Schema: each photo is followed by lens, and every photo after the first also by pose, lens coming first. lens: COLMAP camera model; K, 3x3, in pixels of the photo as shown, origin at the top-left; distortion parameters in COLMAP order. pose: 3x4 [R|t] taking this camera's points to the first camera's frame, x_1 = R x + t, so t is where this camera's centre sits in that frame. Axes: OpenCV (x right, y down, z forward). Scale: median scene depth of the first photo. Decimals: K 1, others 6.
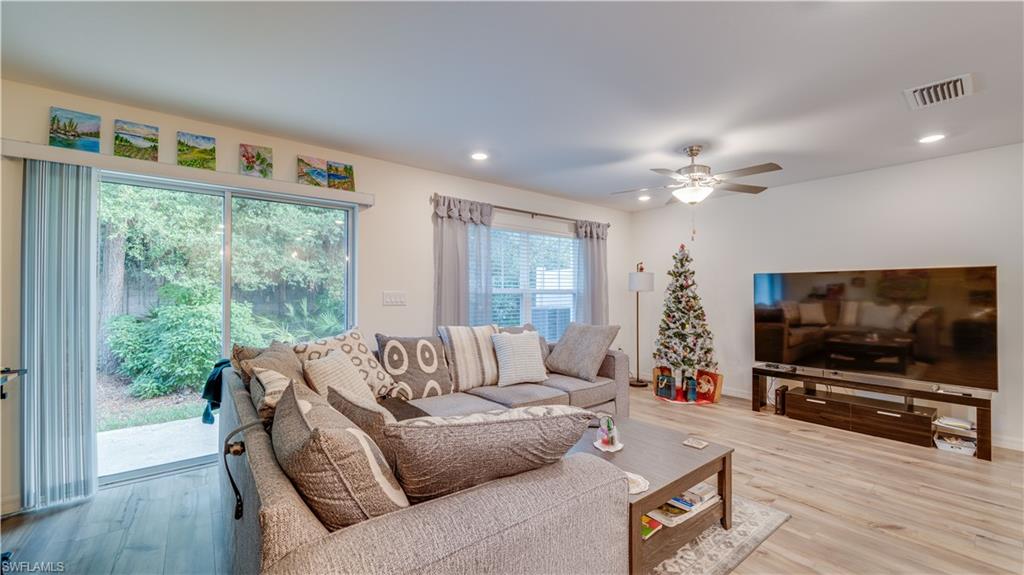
lens RADIAL K [[402.0, 0, 512.0], [0, 402.0, 287.5], [0, 0, 1]] dist [0.000118, -0.000102]
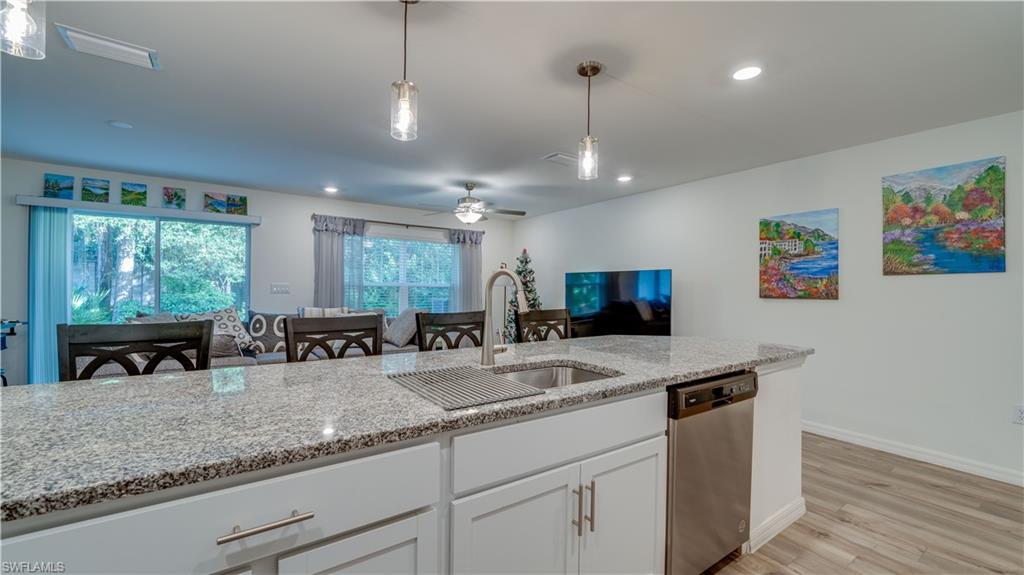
lens RADIAL K [[410.8, 0, 510.6], [0, 410.8, 289.1], [0, 0, 1]] dist [-0.000246, -0.000080]
pose [[0.996793, 0.011295, -0.079227, 0.735173], [-0.010010, 0.999812, 0.016595, -0.002169], [0.079399, -0.015748, 0.996718, -0.450173]]
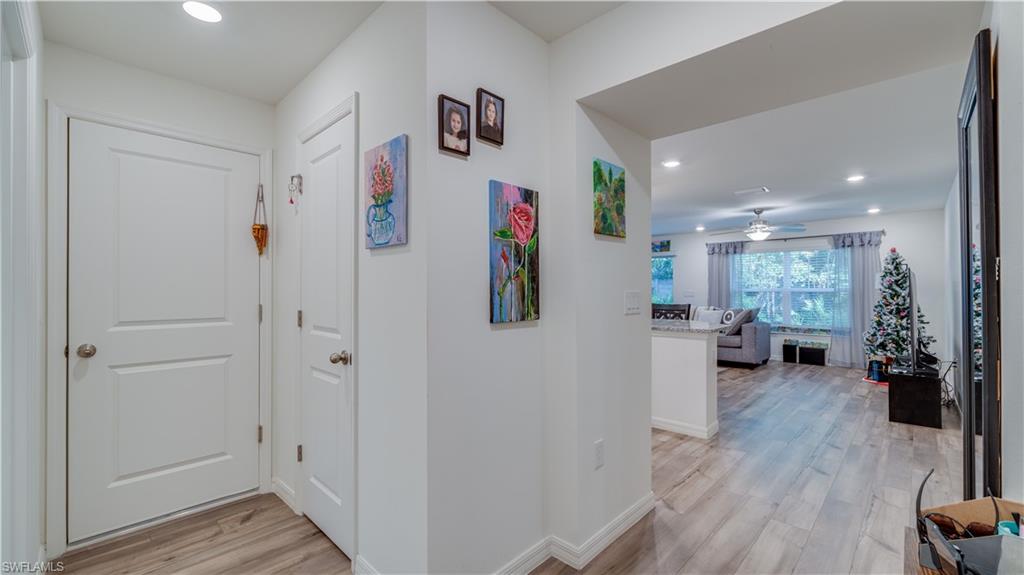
lens RADIAL K [[424.1, 0, 512.0], [0, 424.1, 287.5], [0, 0, 1]] dist [0.011441, 0.000015]
pose [[0.131545, -0.012095, -0.991236, 2.240217], [0.013717, 0.999852, -0.010380, 0.003915], [0.991215, -0.012231, 0.131692, -0.345050]]
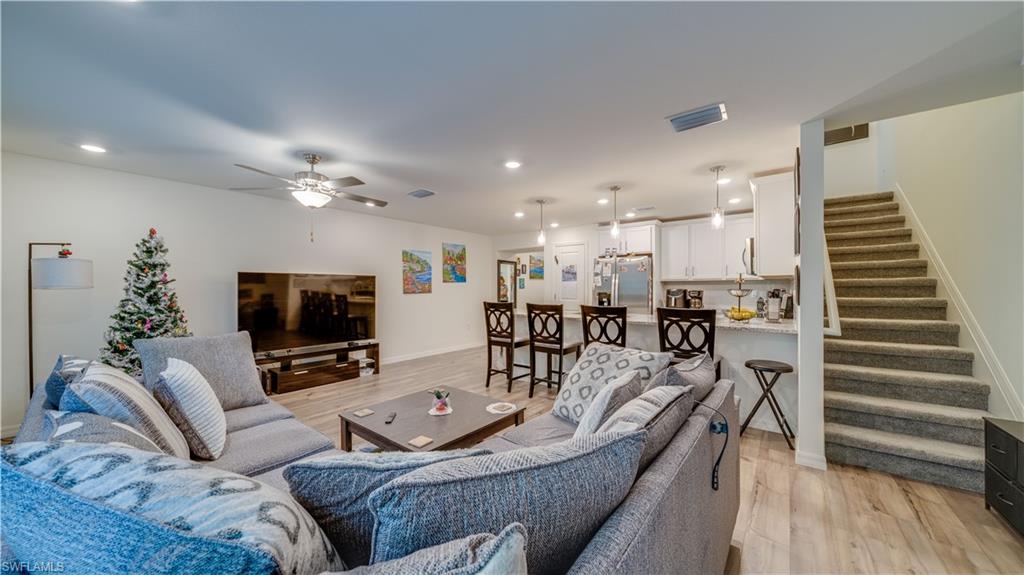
lens RADIAL K [[355.2, 0, 508.1], [0, 355.2, 286.4], [0, 0, 1]] dist [-0.000462, -0.000033]
pose [[-0.222586, 0.004618, 0.974902, -0.616074], [-0.010341, 0.999921, -0.007097, 0.005479], [-0.974858, -0.011661, -0.222521, 0.719749]]
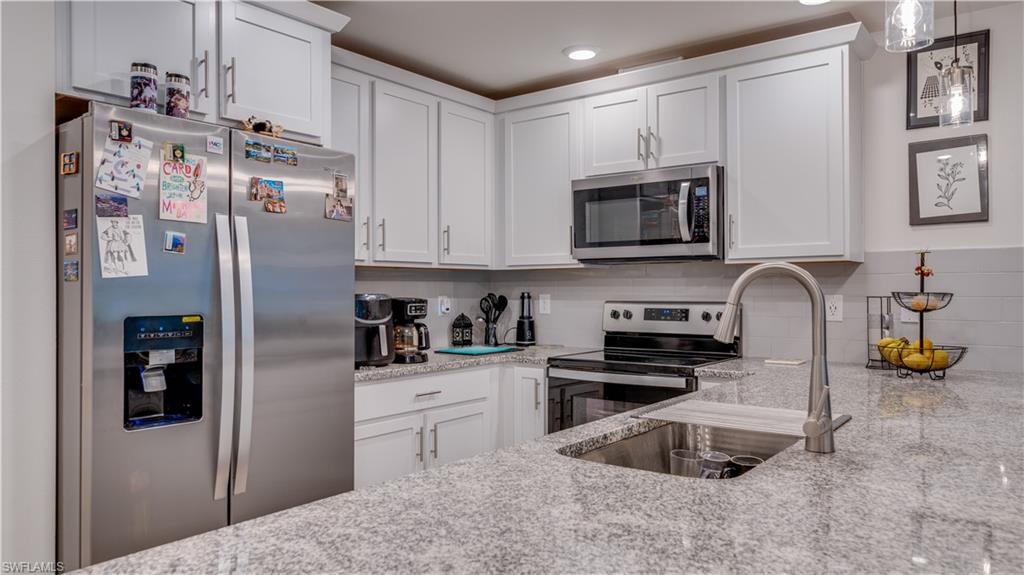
lens RADIAL K [[698.5, 0, 510.6], [0, 698.5, 286.4], [0, 0, 1]] dist [0.002094, 0.001455]
pose [[-0.972631, -0.001182, -0.232352, 0.970052], [0.002562, 0.999872, -0.015814, 0.003949], [0.232341, -0.015977, -0.972503, 0.493050]]
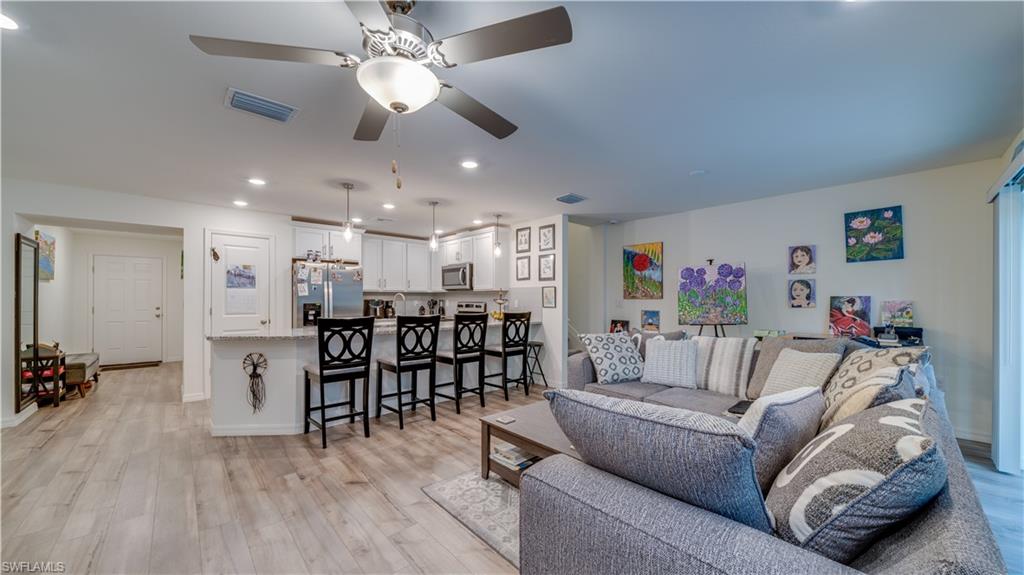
lens RADIAL K [[364.3, 0, 509.0], [0, 364.3, 298.8], [0, 0, 1]] dist [-0.000467, -0.000124]
pose [[-0.997864, -0.001963, -0.065299, 0.358212], [-0.001255, 0.999940, -0.010873, 0.016230], [0.065317, -0.010768, -0.997806, 1.474227]]
